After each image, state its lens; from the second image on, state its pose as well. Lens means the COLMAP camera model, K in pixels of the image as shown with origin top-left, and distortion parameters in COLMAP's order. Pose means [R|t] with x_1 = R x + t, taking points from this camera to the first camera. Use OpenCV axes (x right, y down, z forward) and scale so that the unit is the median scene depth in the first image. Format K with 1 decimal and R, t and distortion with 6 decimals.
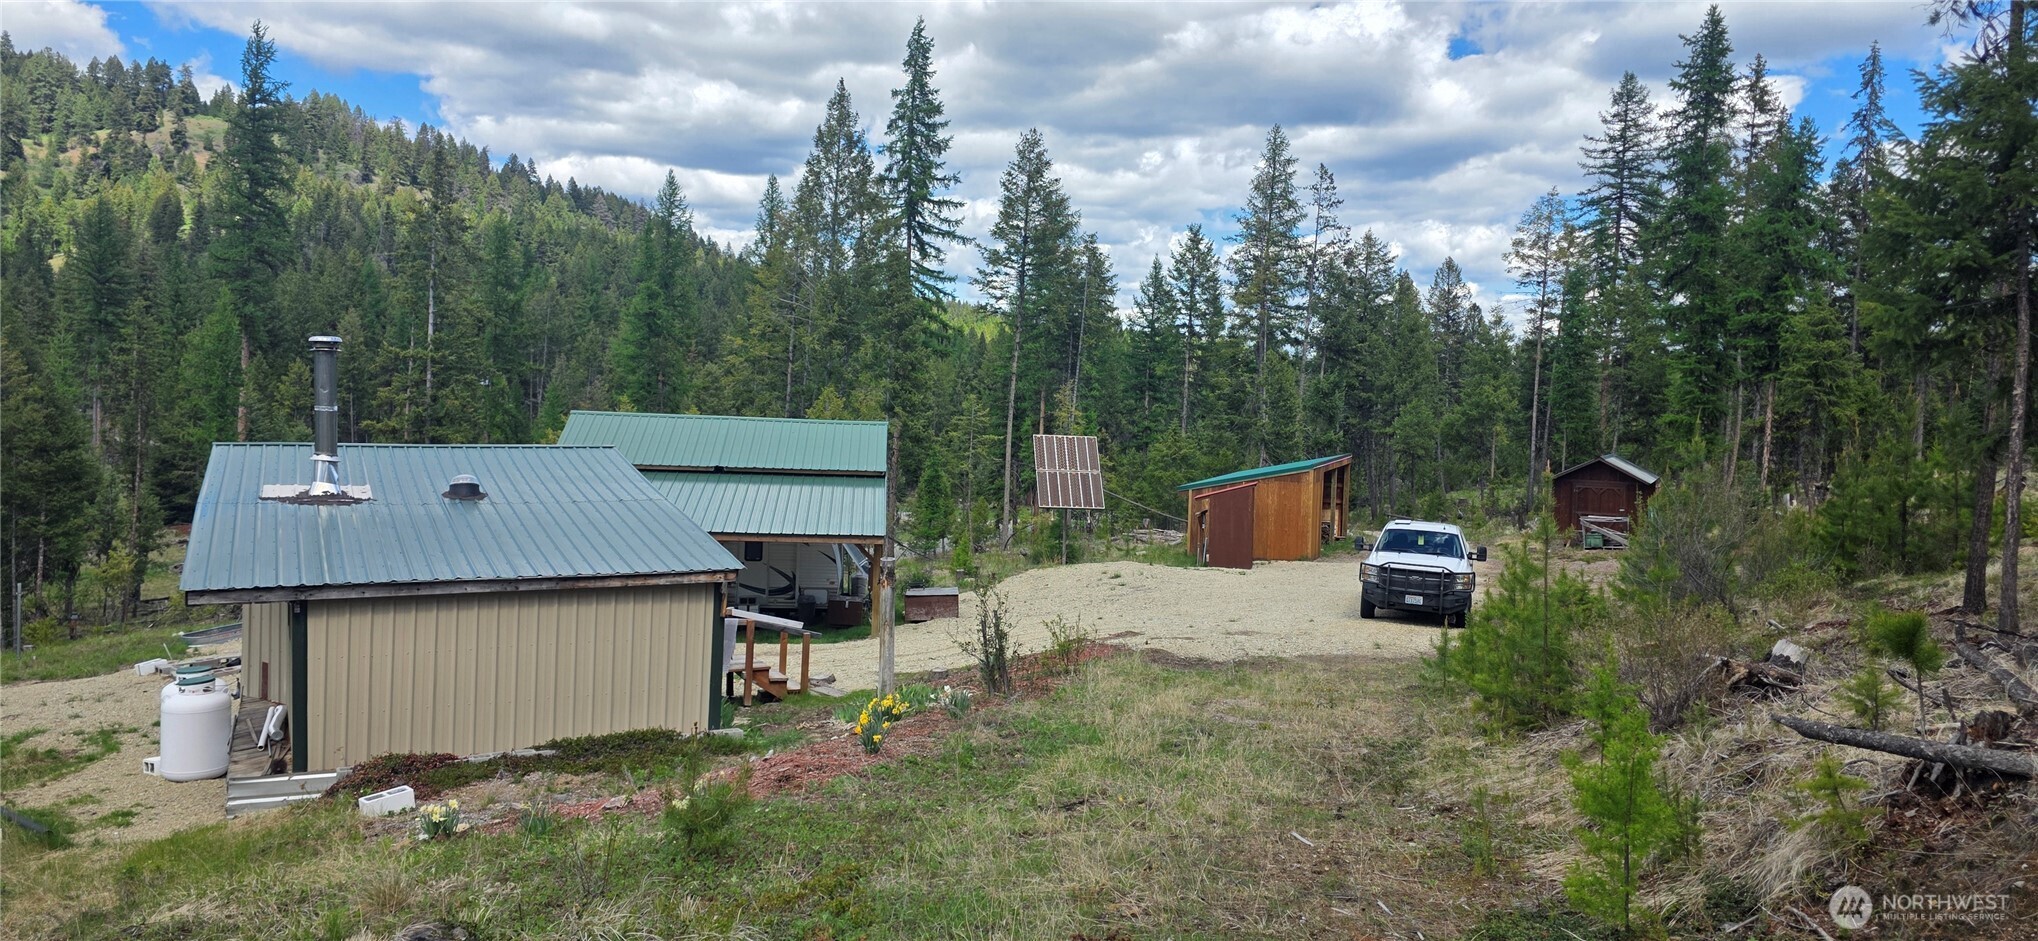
lens RADIAL K [[1360.7, 0, 1023.0], [0, 1360.7, 451.7], [0, 0, 1]] dist [0.081726, -0.084778]
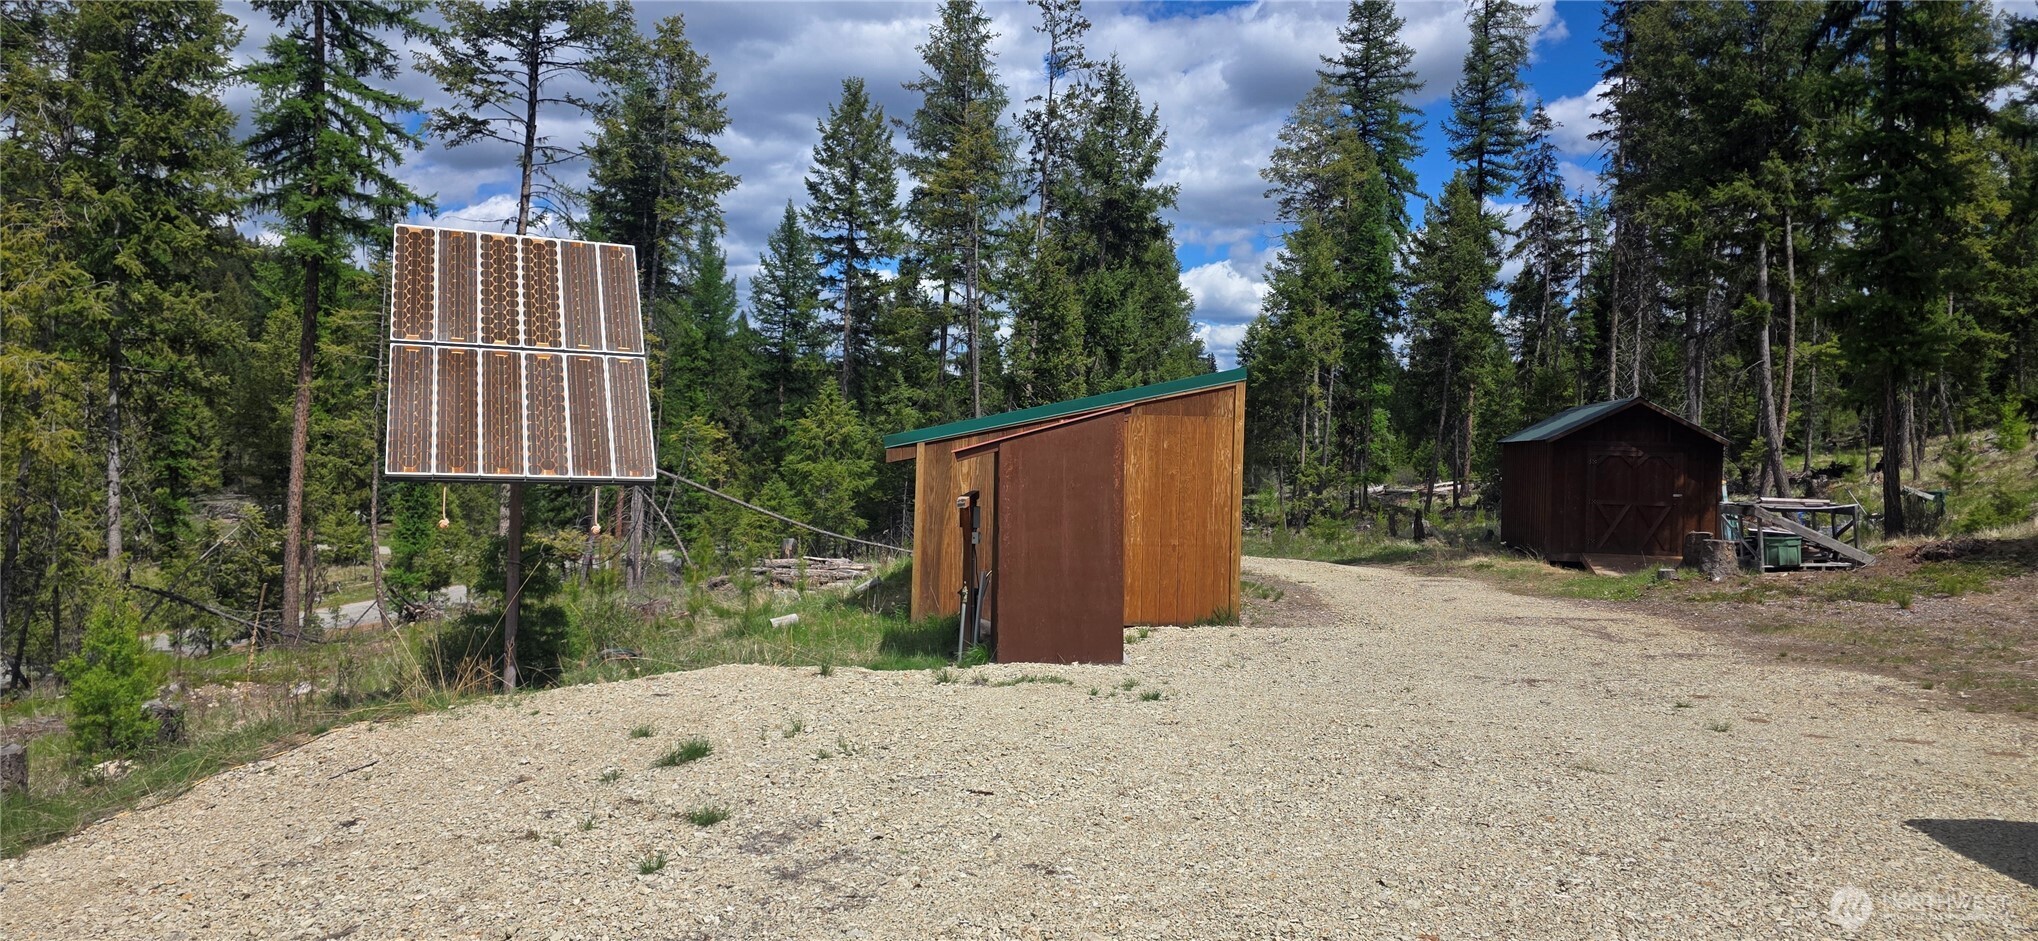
lens RADIAL K [[1360.7, 0, 1023.0], [0, 1360.7, 451.7], [0, 0, 1]] dist [0.081726, -0.084778]
pose [[0.963936, -0.010843, 0.265914, 0.029904], [0.017450, 0.999595, -0.022497, 0.022623], [-0.265563, 0.026326, 0.963734, 0.366918]]
